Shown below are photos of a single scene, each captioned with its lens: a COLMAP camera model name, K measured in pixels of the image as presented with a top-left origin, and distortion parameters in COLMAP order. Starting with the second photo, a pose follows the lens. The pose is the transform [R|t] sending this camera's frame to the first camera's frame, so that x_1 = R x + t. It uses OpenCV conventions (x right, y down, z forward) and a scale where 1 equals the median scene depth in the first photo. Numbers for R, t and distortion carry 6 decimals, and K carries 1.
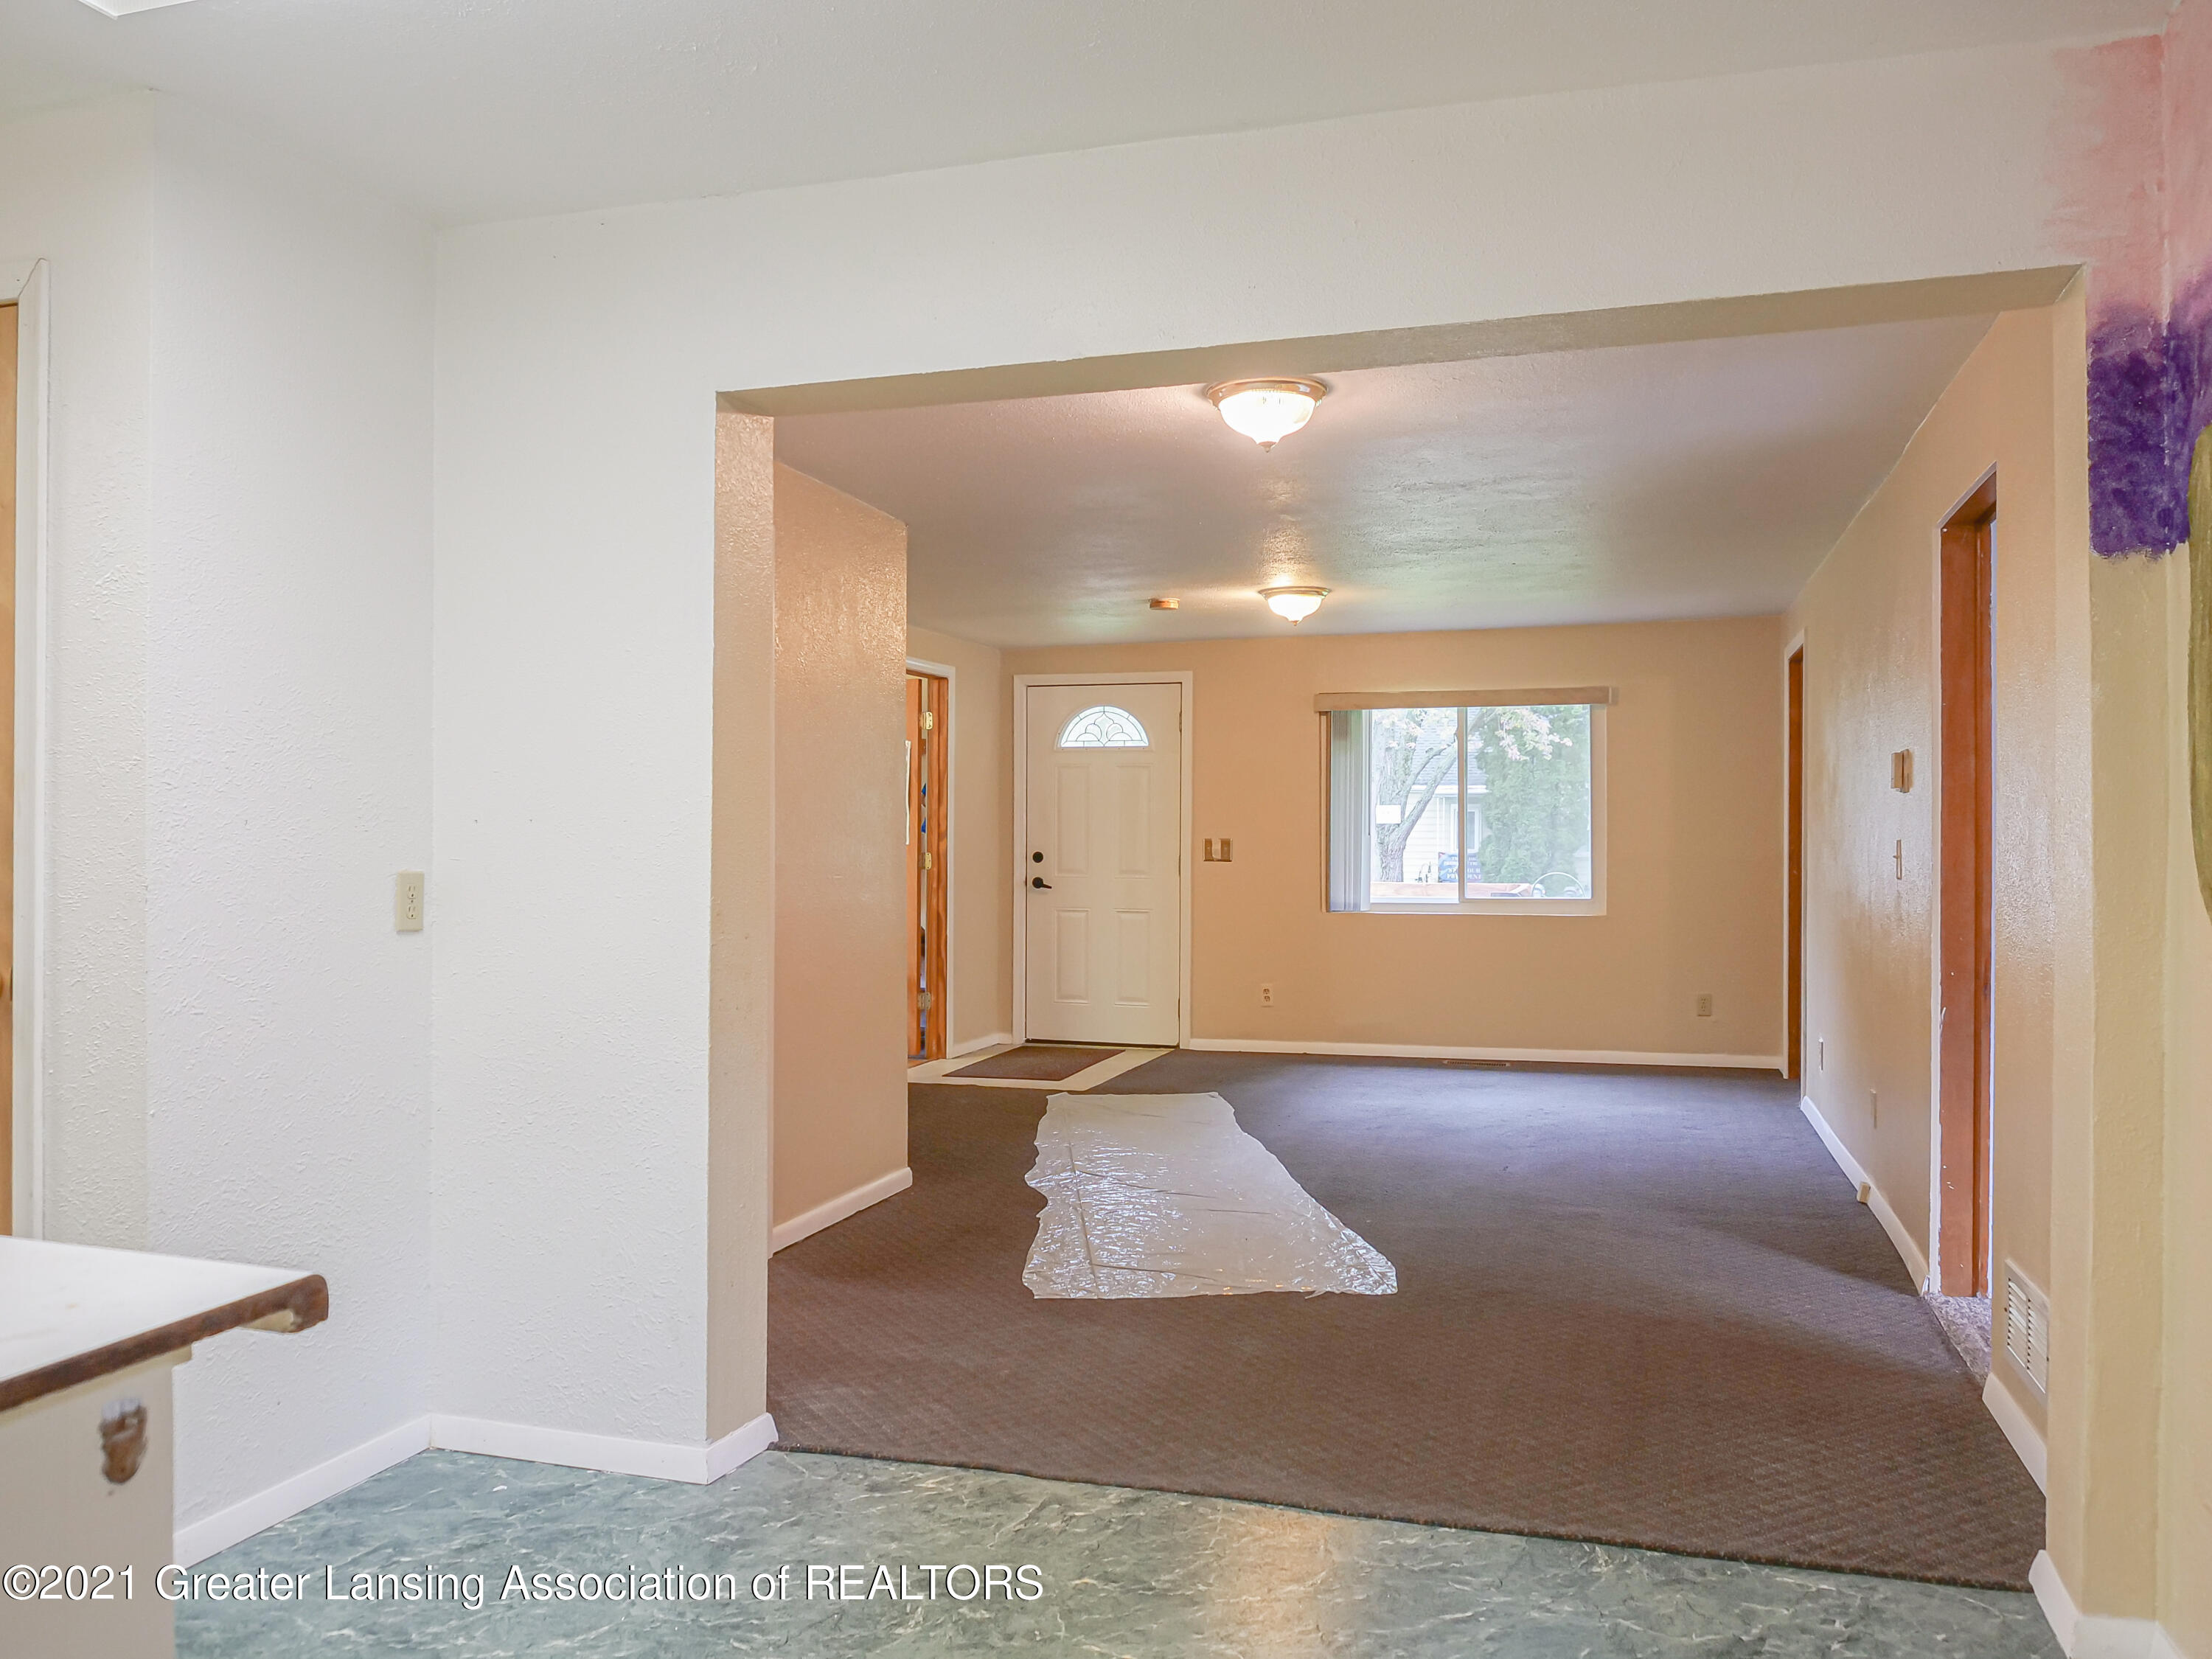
lens RADIAL K [[1590.0, 0, 1109.6], [0, 1590.0, 832.6], [0, 0, 1]] dist [-0.026332, -0.003341]
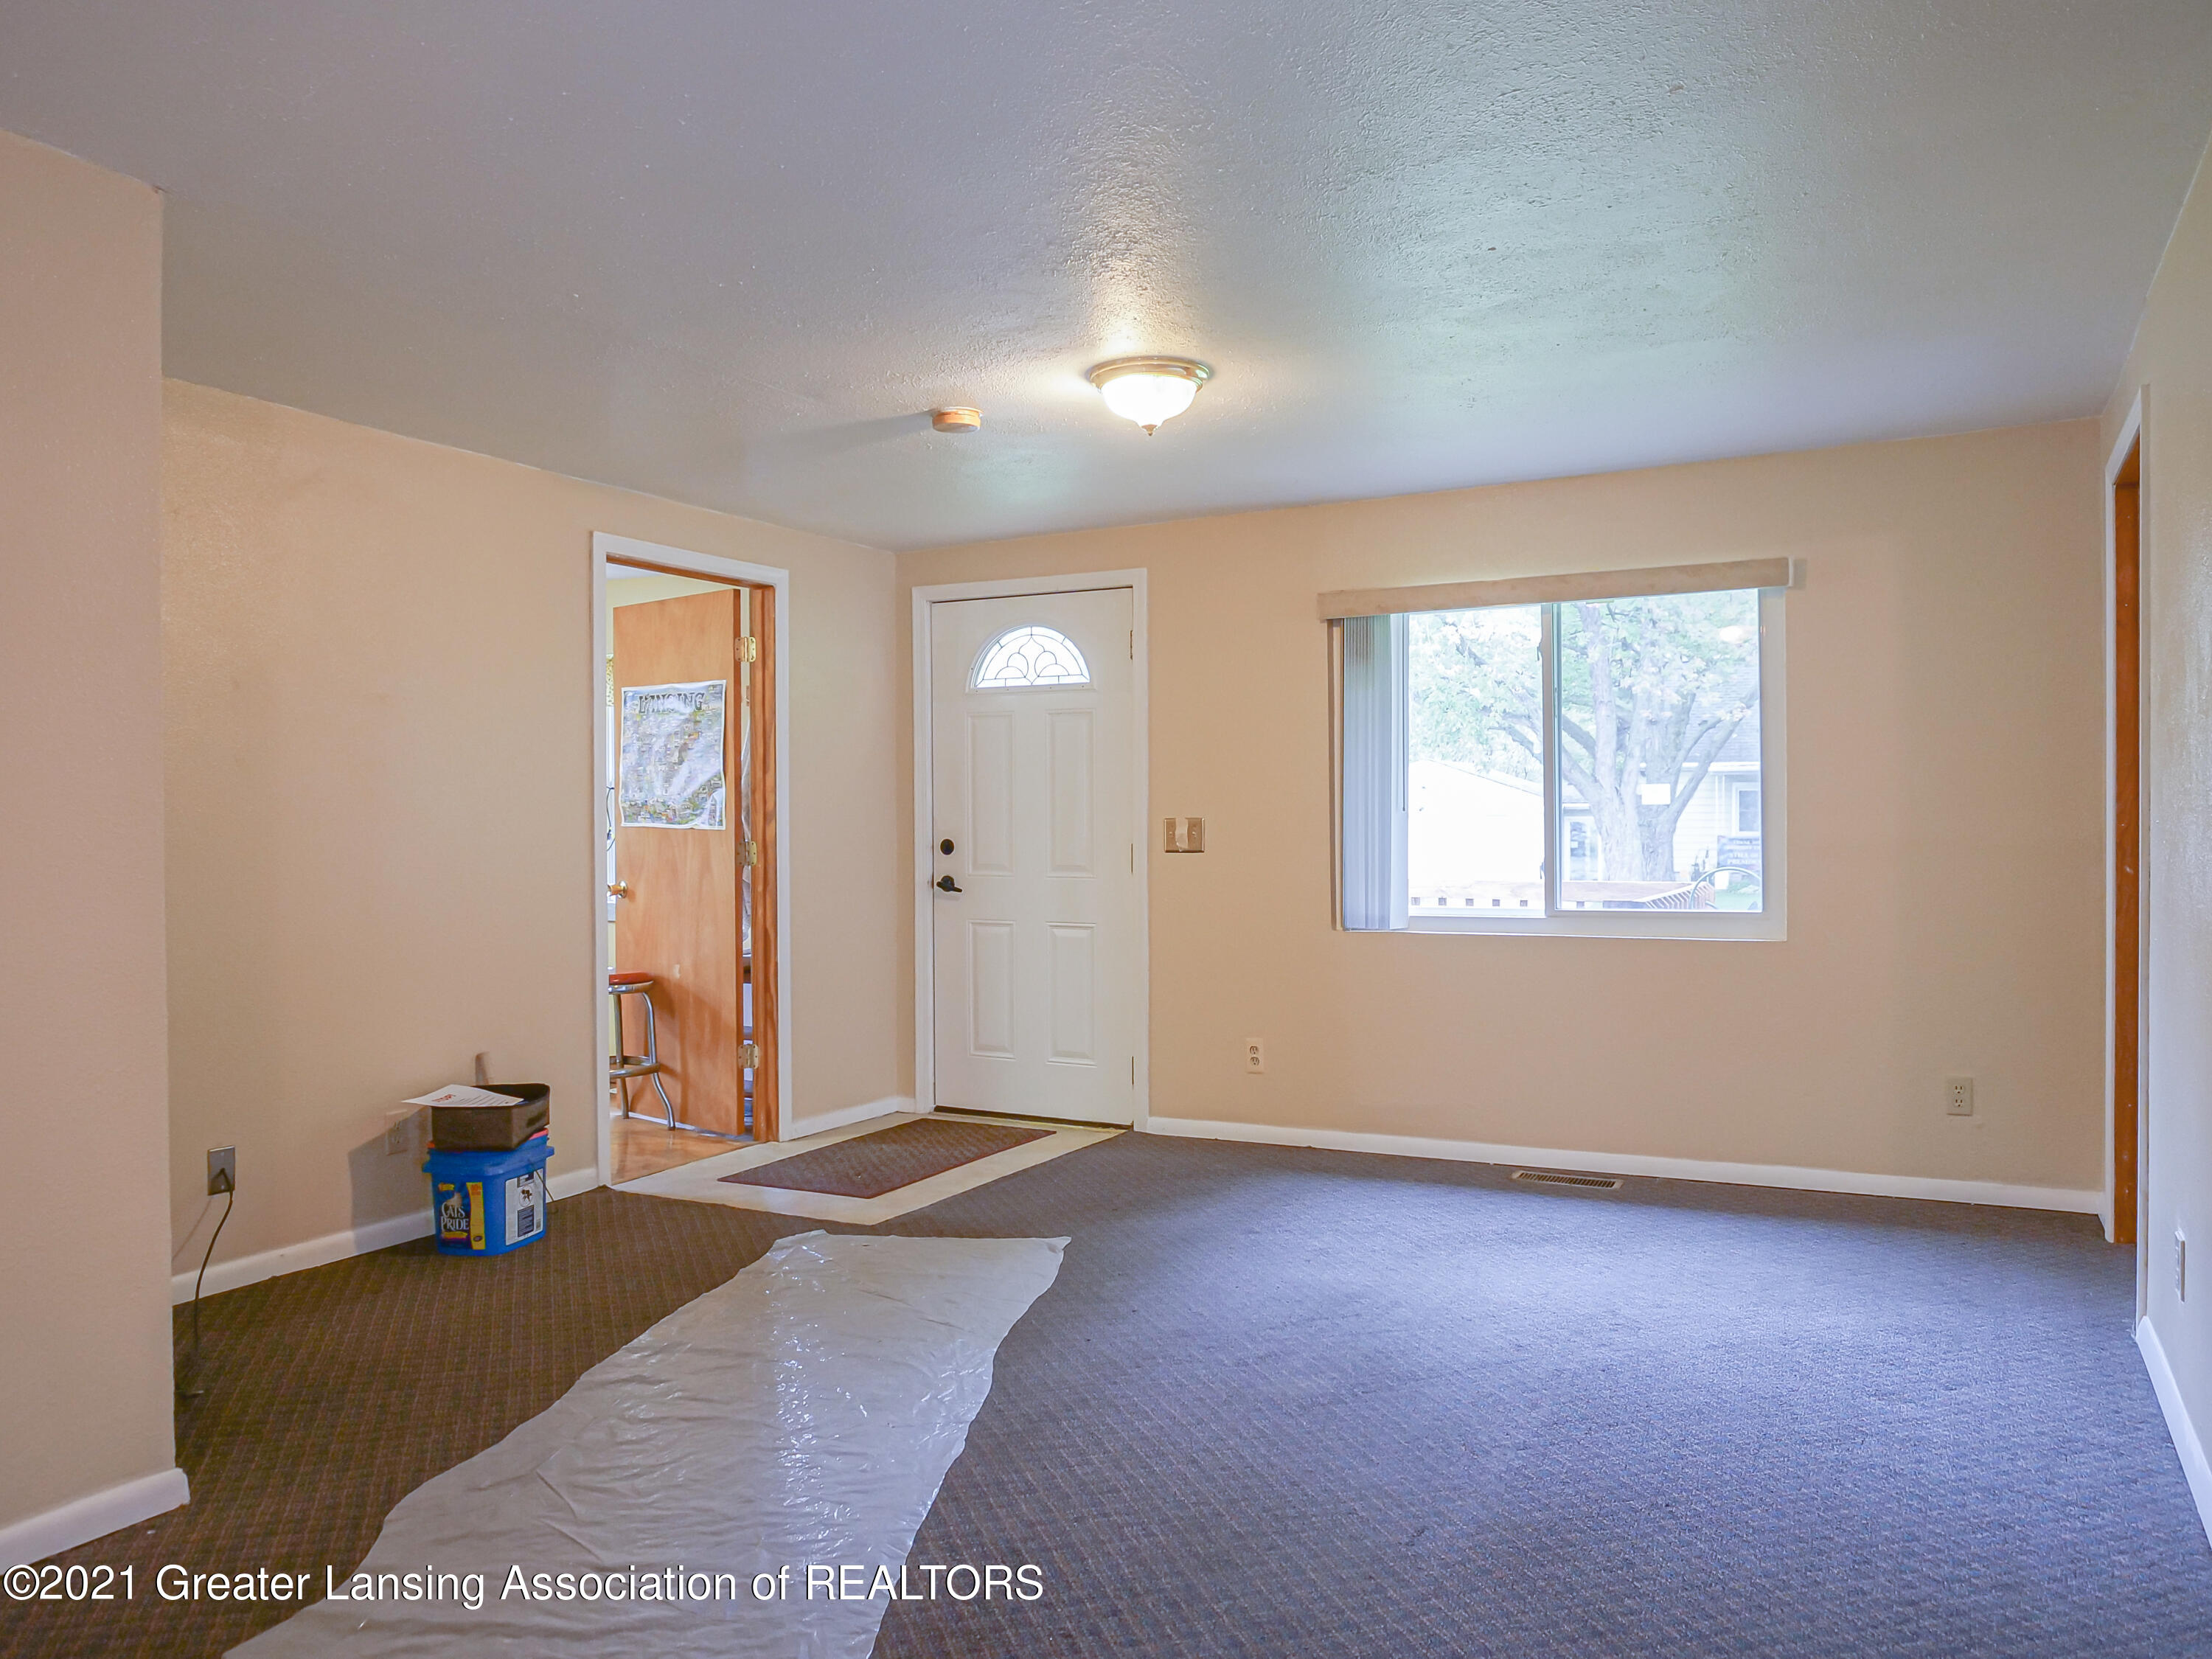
lens RADIAL K [[1590.0, 0, 1103.2], [0, 1590.0, 832.1], [0, 0, 1]] dist [-0.026332, -0.003341]
pose [[0.984524, -0.006175, -0.175138, 0.155825], [0.007696, 0.999938, 0.008007, 0.004289], [0.175078, -0.009231, 0.984511, 0.349508]]
